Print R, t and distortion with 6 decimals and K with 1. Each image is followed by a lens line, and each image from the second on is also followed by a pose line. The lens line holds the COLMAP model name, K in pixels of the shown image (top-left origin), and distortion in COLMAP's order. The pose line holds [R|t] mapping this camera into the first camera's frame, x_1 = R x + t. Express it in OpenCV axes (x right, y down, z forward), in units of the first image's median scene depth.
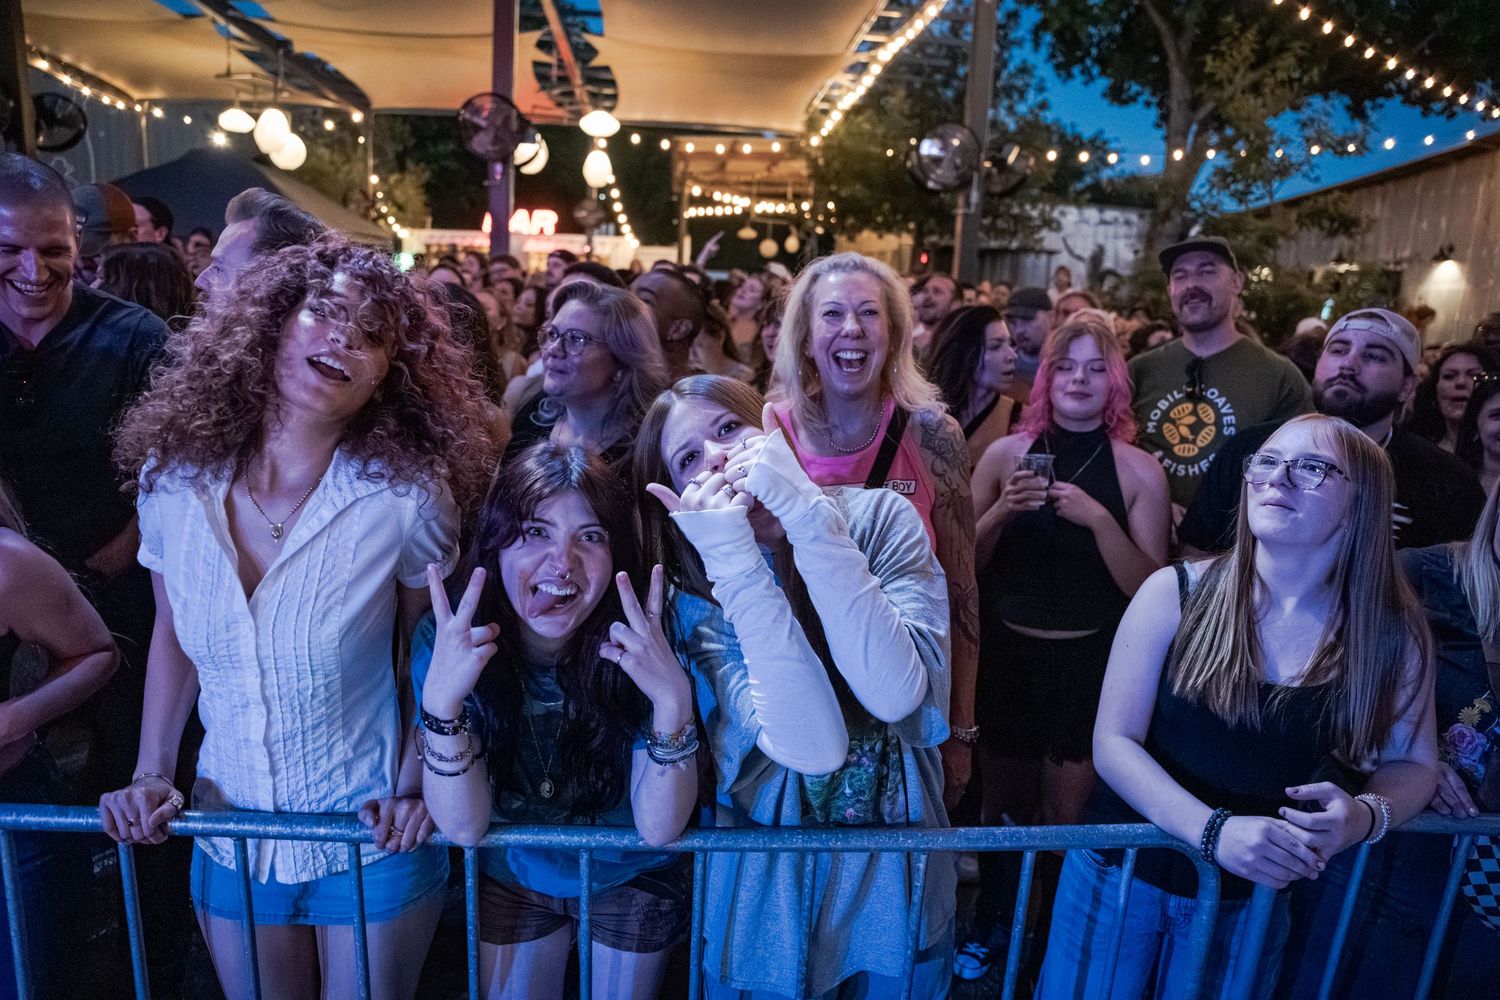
lens RADIAL K [[1037.7, 0, 750.0], [0, 1037.7, 500.0], [0, 0, 1]] dist [-0.140053, 0.087905]
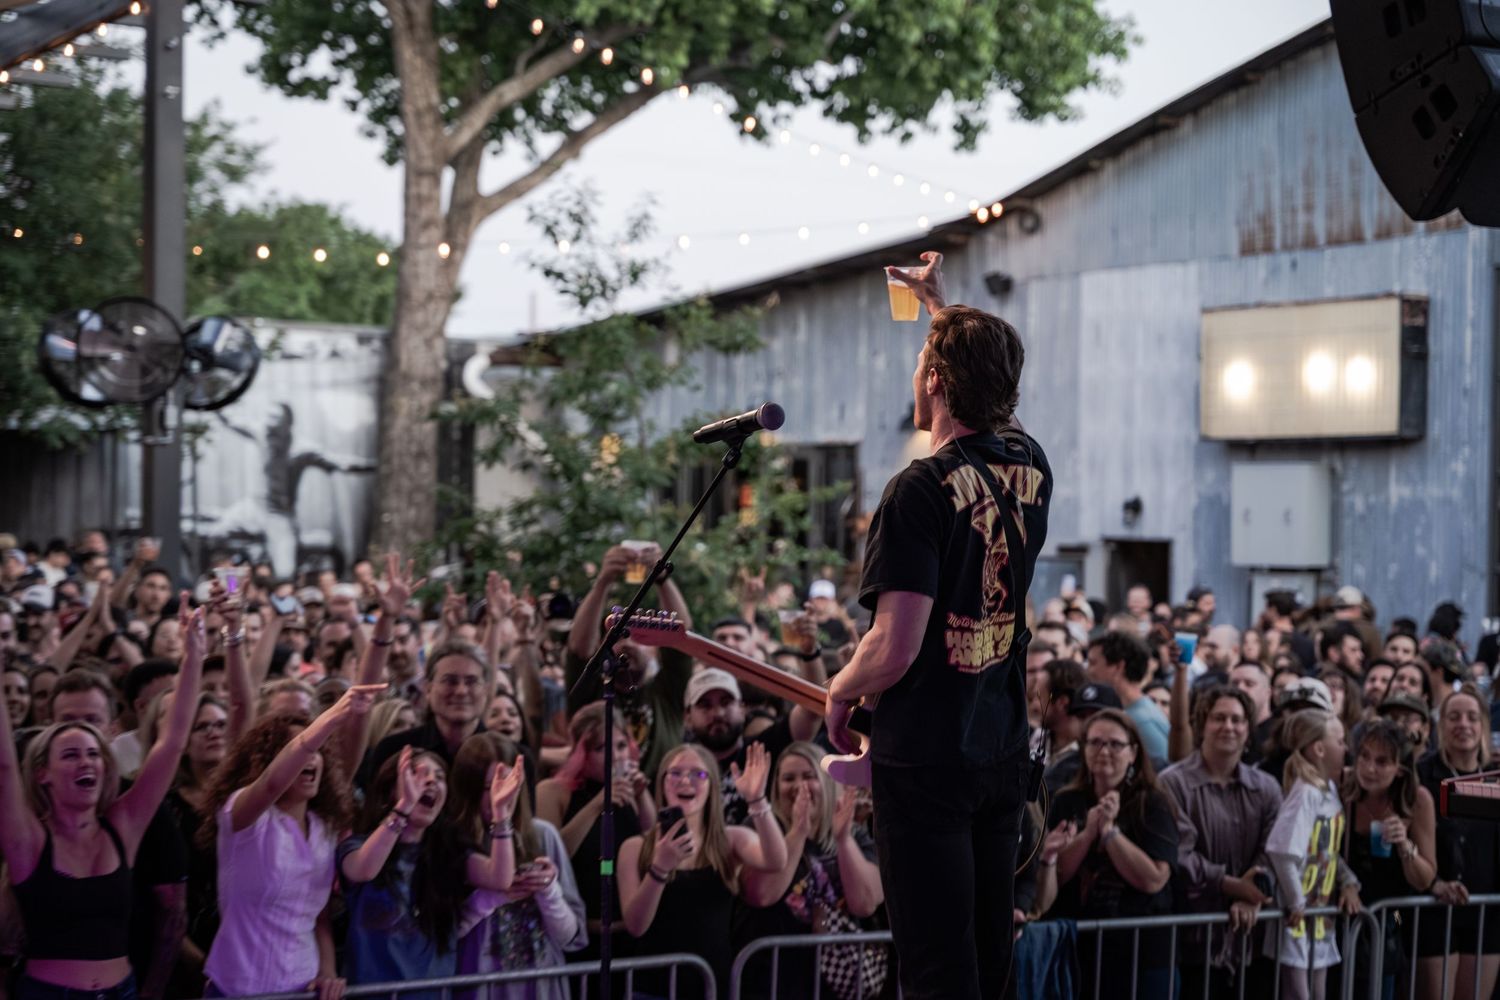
lens RADIAL K [[2856.4, 0, 753.0], [0, 2856.4, 563.8], [0, 0, 1]] dist [0.059416, 0.019243]
pose [[0.866329, -0.051727, 0.496788, -0.131908], [0.129696, 0.983803, -0.123735, 0.015097], [-0.482341, 0.171627, 0.859006, -0.238233]]
